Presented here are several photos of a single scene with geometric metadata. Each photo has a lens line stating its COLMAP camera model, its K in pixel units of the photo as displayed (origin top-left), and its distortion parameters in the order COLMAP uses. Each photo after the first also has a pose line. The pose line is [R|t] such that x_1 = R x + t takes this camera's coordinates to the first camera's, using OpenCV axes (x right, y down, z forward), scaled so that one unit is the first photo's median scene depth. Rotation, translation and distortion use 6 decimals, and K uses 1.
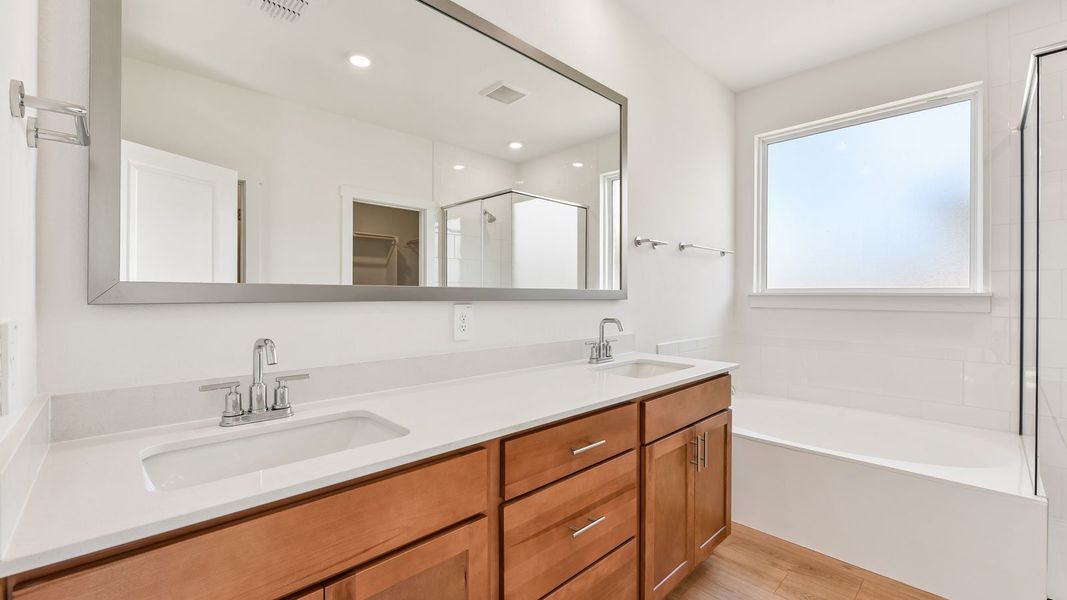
lens RADIAL K [[440.3, 0, 533.5], [0, 440.3, 300.0], [0, 0, 1]] dist [-0.001445, -0.000178]
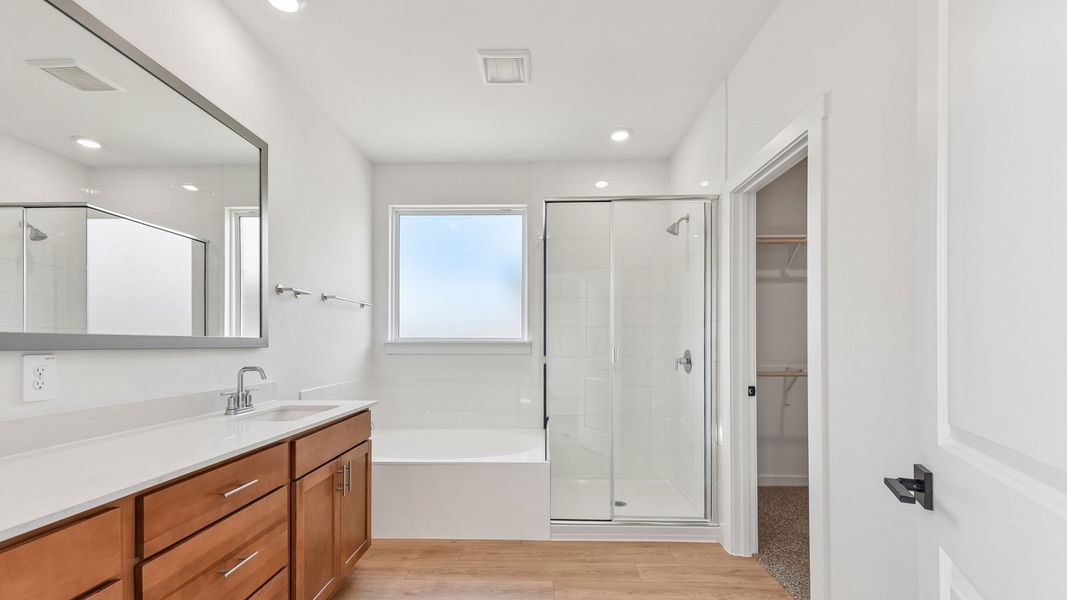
lens RADIAL K [[441.7, 0, 533.4], [0, 441.7, 337.9], [0, 0, 1]] dist [-0.000480, -0.000036]
pose [[0.710590, 0.006769, 0.703574, -0.084060], [0.009437, 0.999772, -0.019151, 0.002680], [-0.703543, 0.020248, 0.710364, -0.168013]]
